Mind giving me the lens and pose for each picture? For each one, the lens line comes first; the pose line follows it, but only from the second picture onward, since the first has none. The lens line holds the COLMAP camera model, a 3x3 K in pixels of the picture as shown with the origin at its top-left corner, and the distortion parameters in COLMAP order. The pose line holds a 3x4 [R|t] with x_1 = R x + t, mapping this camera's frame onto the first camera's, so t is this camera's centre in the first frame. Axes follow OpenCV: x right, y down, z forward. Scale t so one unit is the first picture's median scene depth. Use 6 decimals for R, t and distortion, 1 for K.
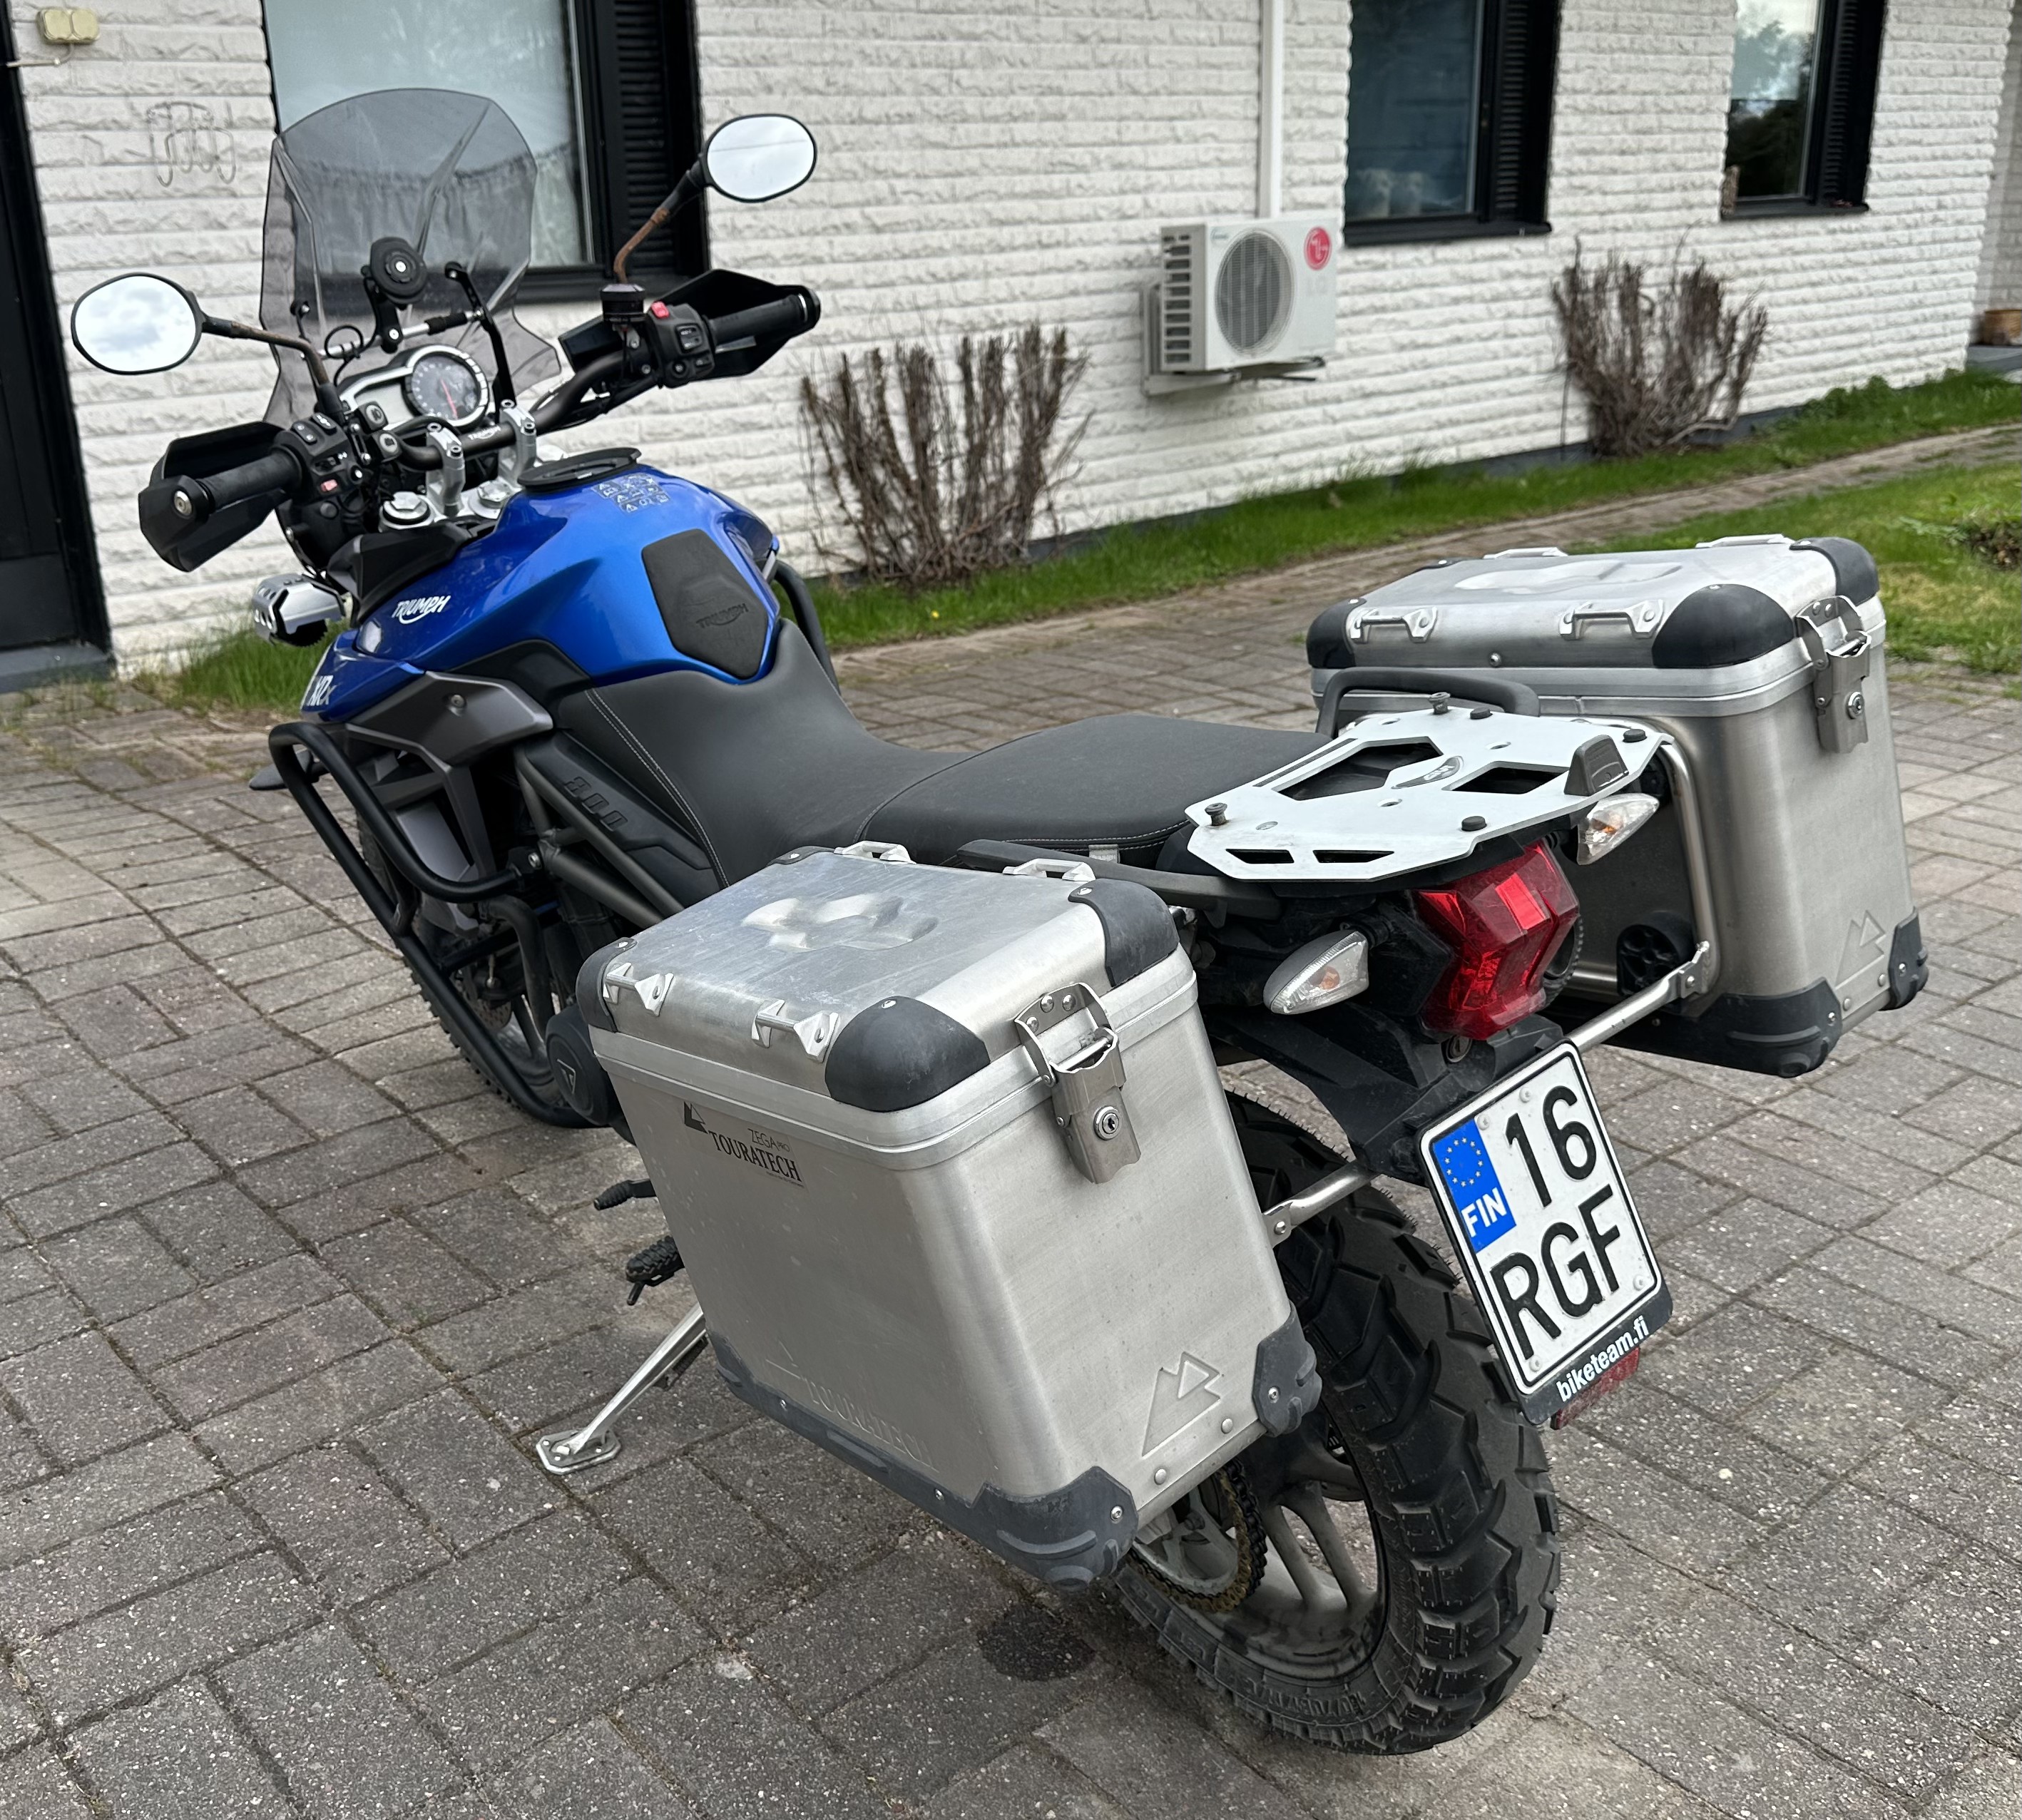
lens RADIAL K [[2002.0, 0, 859.2], [0, 2002.0, 906.5], [0, 0, 1]] dist [0.119842, -0.203482]
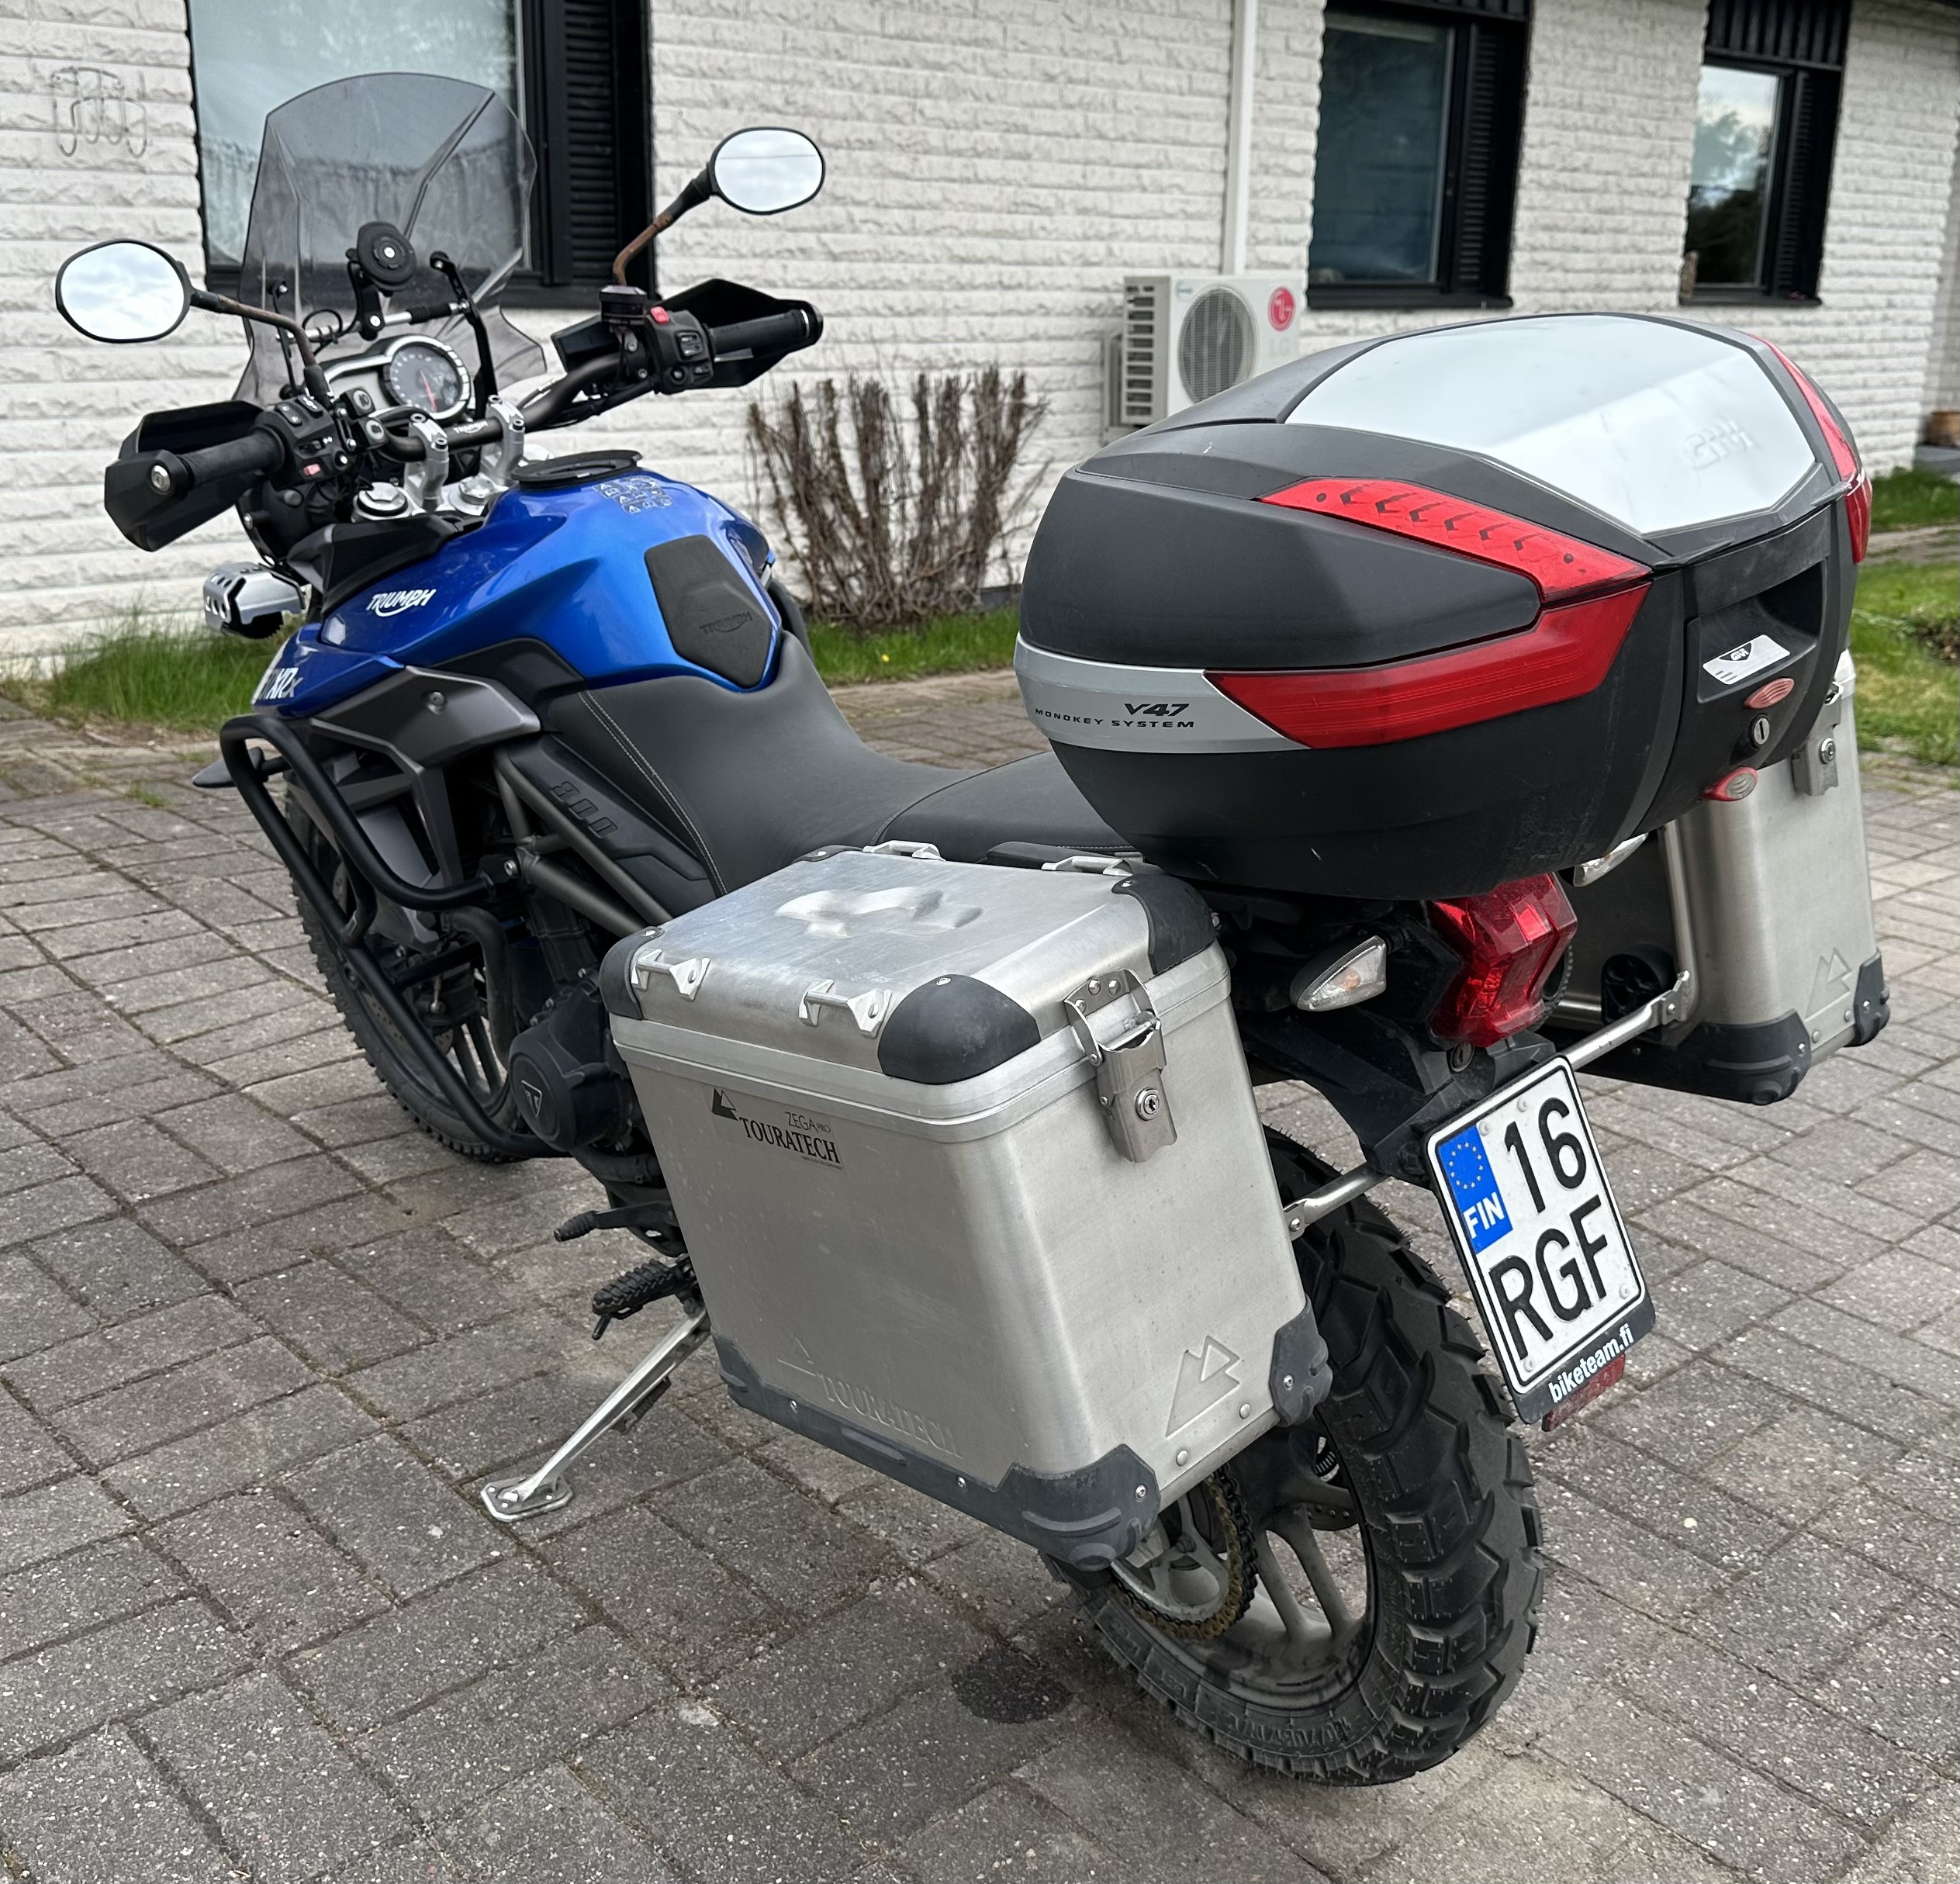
lens RADIAL K [[2165.0, 0, 1013.7], [0, 2165.0, 863.0], [0, 0, 1]] dist [0.155693, -0.292562]
pose [[0.993059, 0.036439, 0.111829, -0.037355], [-0.030058, 0.997851, -0.058220, 0.026065], [-0.113711, 0.054455, 0.992020, -0.055873]]
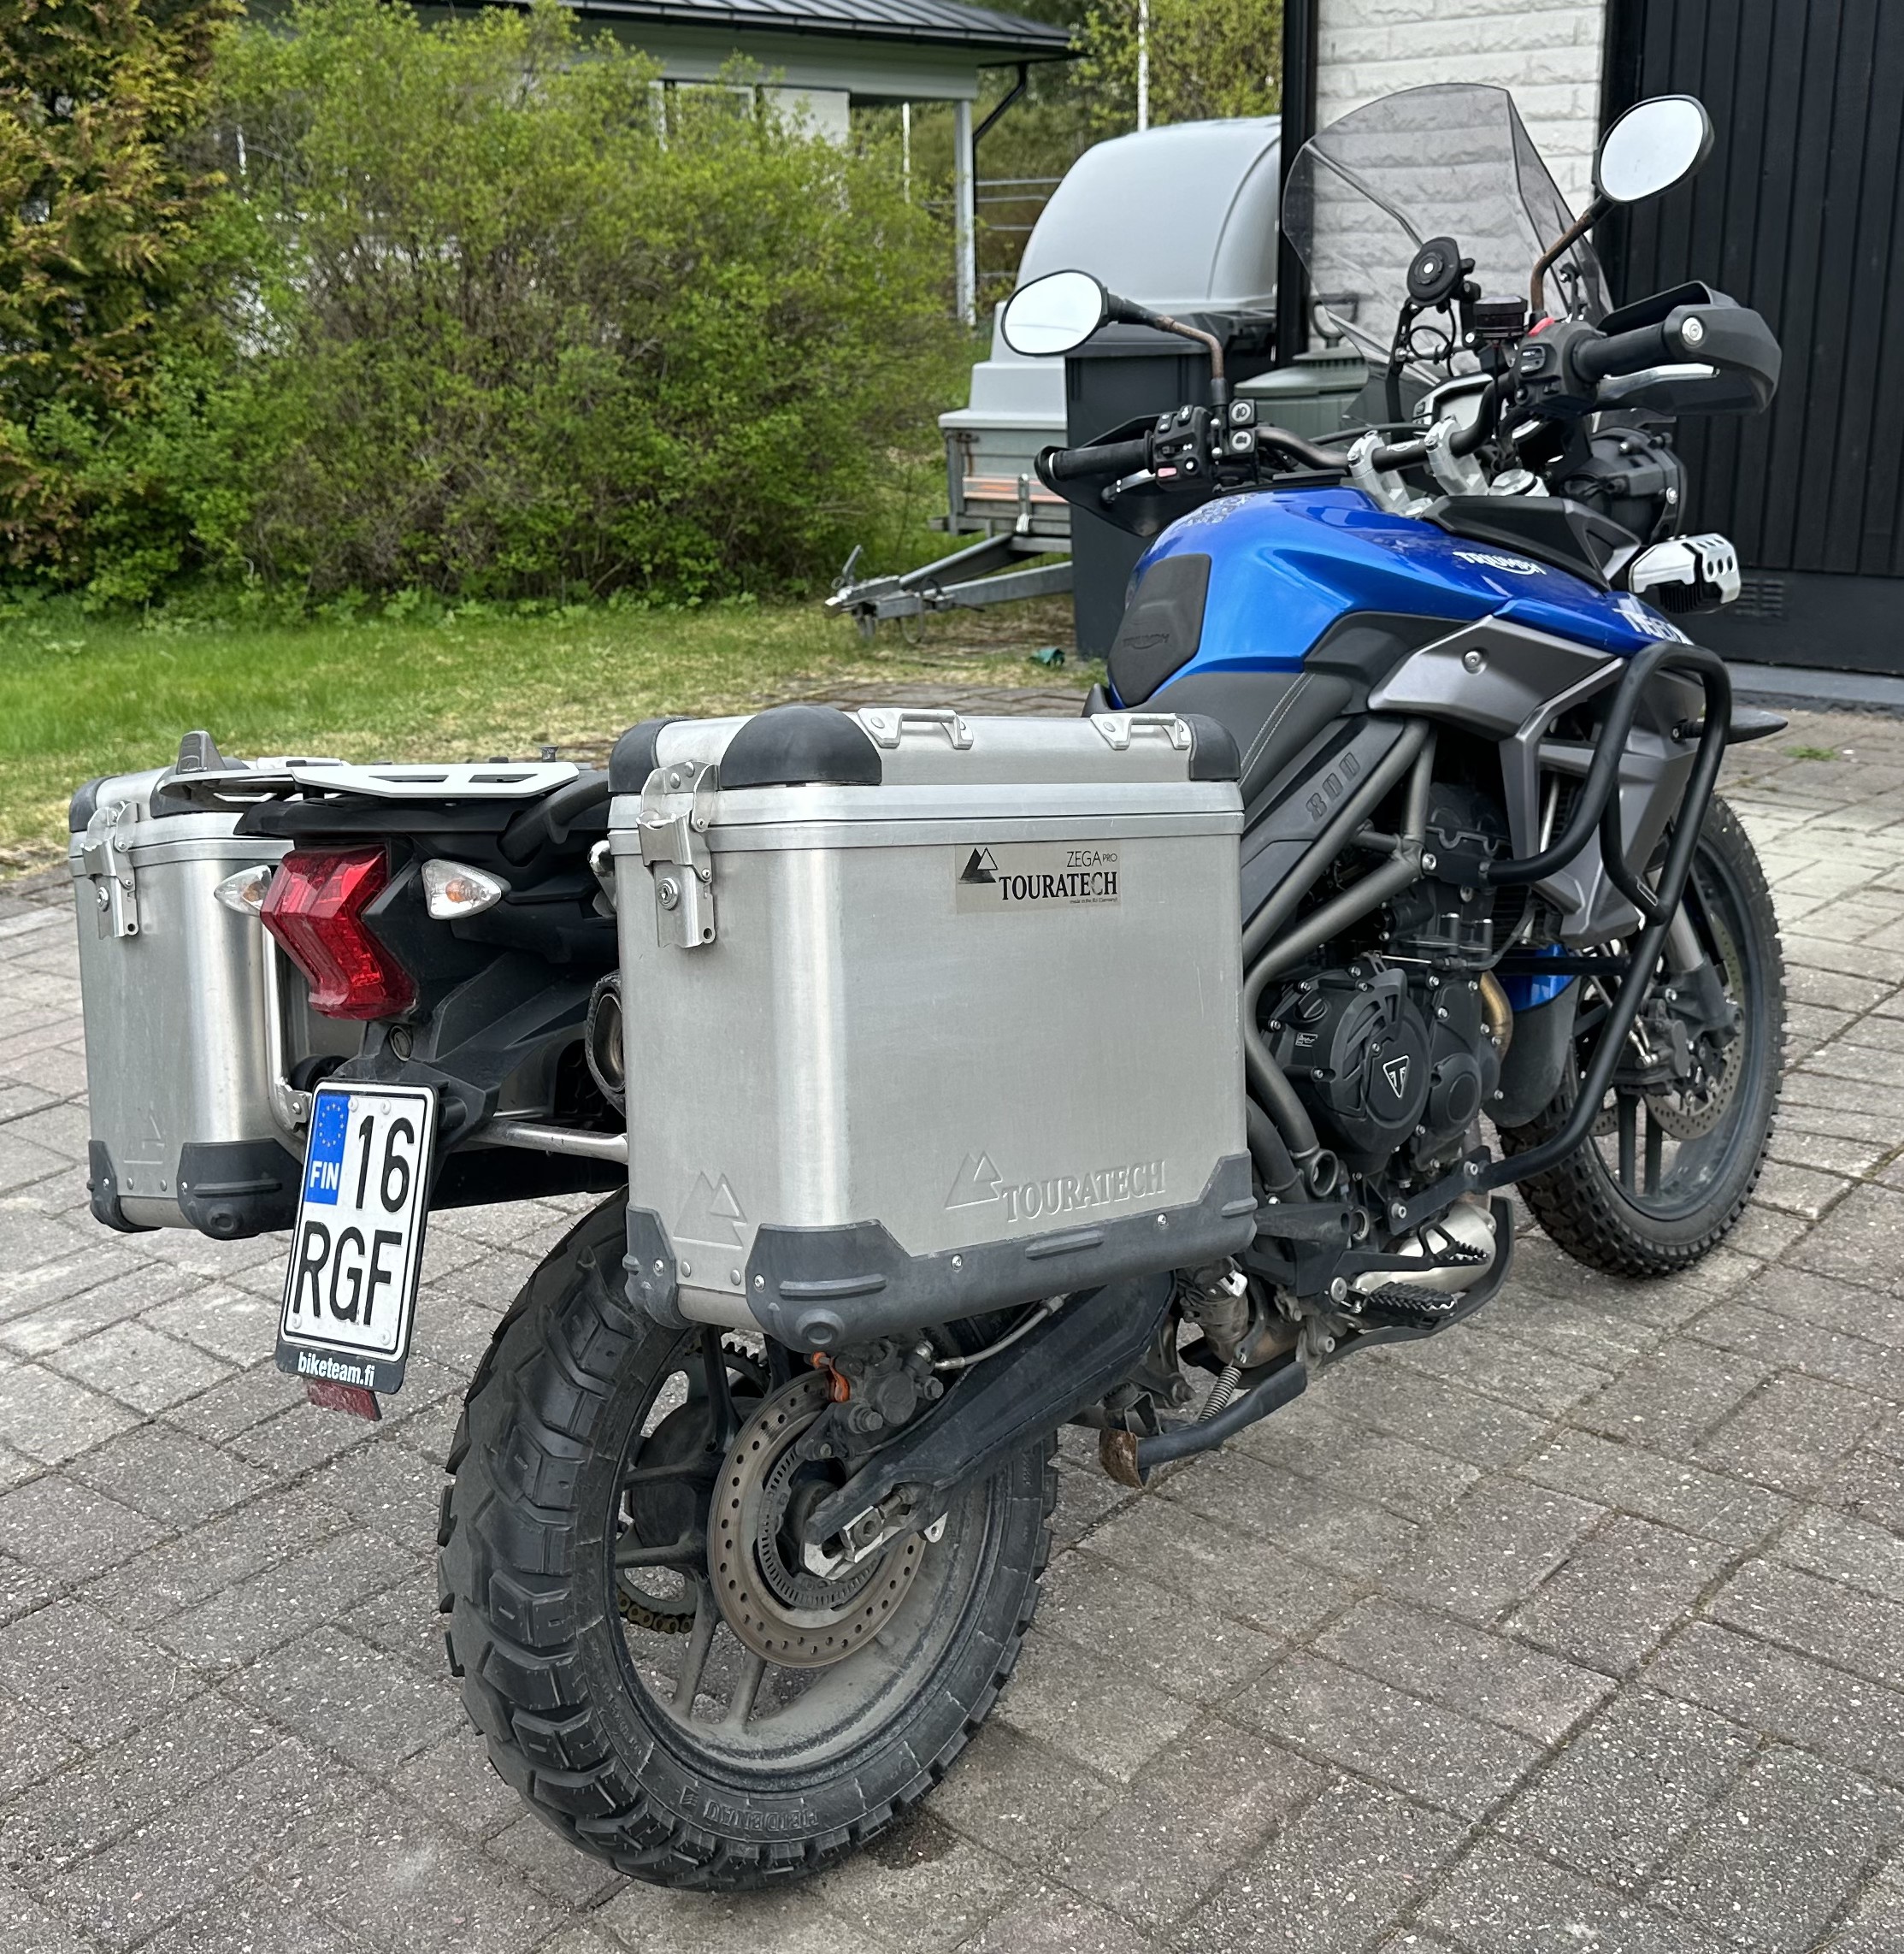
lens RADIAL K [[2553.6, 0, 948.9], [0, 2553.6, 922.6], [0, 0, 1]] dist [0.000293, -0.031566]
pose [[0.195304, 0.287553, -0.937640, 0.980046], [-0.306875, 0.925962, 0.220052, -0.230713], [0.931496, 0.244761, 0.269086, 0.545177]]
